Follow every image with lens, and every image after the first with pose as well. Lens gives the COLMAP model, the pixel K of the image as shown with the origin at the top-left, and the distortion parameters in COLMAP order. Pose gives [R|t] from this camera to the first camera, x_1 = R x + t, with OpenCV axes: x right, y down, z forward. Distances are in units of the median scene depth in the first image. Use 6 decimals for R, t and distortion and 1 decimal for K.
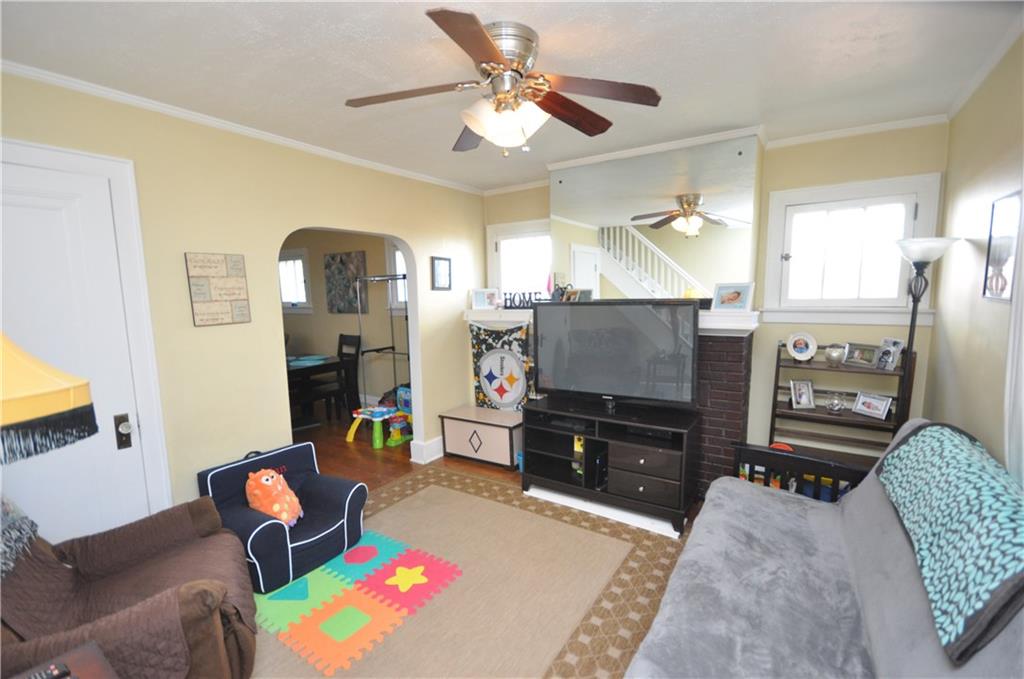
lens RADIAL K [[447.0, 0, 513.2], [0, 447.0, 351.2], [0, 0, 1]] dist [0.013641, -0.014452]
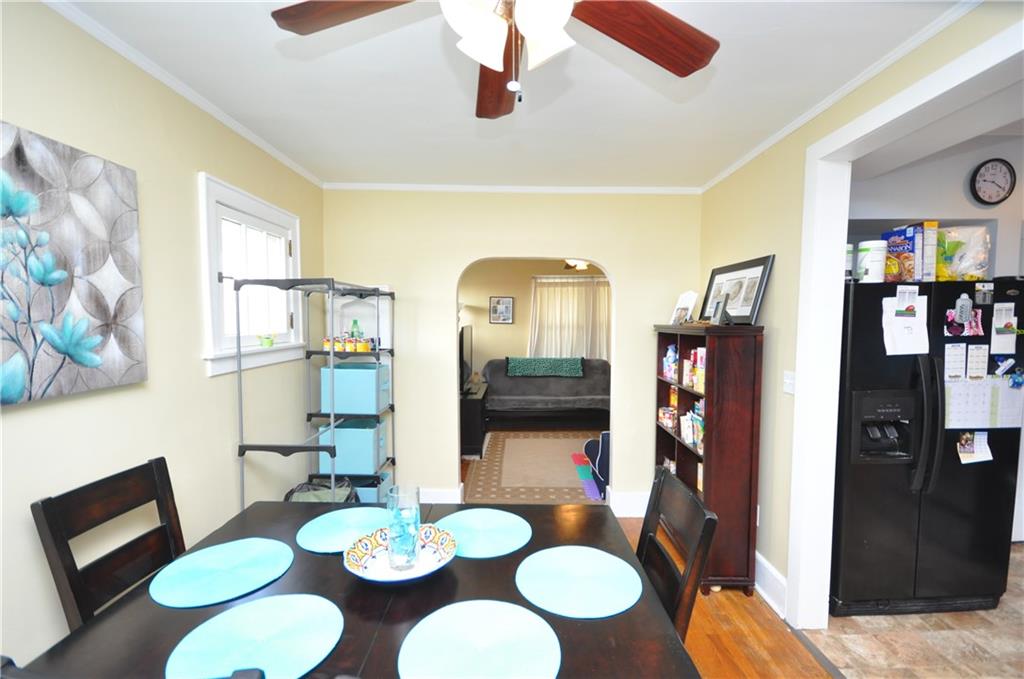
lens RADIAL K [[447.0, 0, 513.2], [0, 447.0, 351.2], [0, 0, 1]] dist [0.013641, -0.014452]
pose [[-0.541488, -0.040326, 0.839741, -0.698945], [0.122881, 0.984325, 0.126506, -0.110331], [-0.831680, 0.171689, -0.528045, 0.934150]]
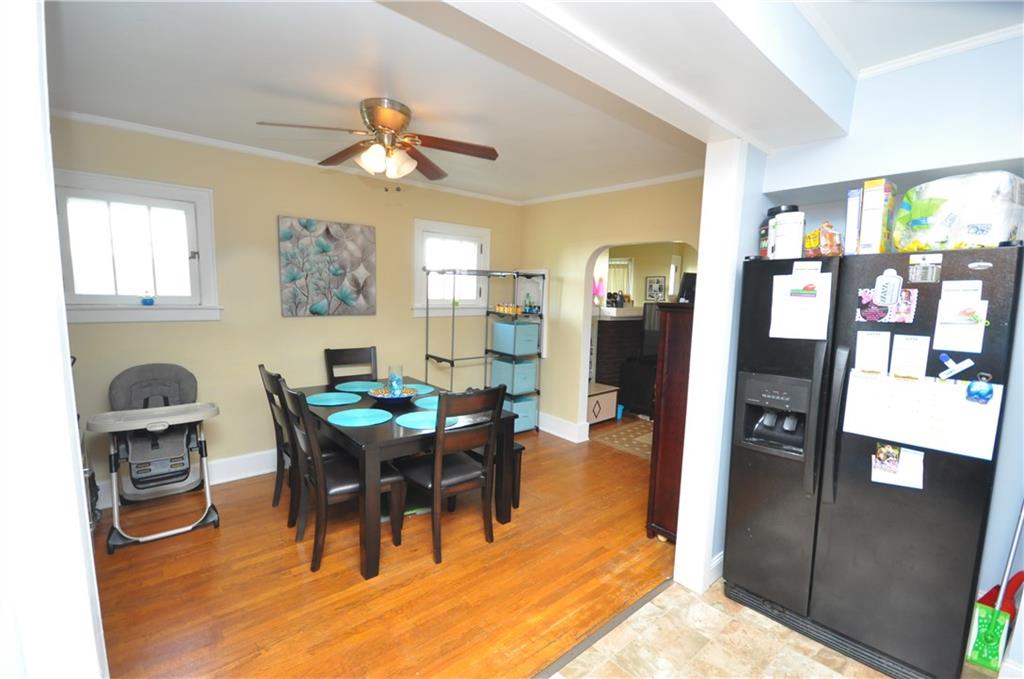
lens RADIAL K [[447.0, 0, 513.2], [0, 447.0, 351.2], [0, 0, 1]] dist [0.013641, -0.014452]
pose [[0.275890, -0.097591, 0.956222, -0.939541], [0.096963, 0.992583, 0.073327, -0.057453], [-0.956286, 0.072488, 0.283306, 0.582714]]
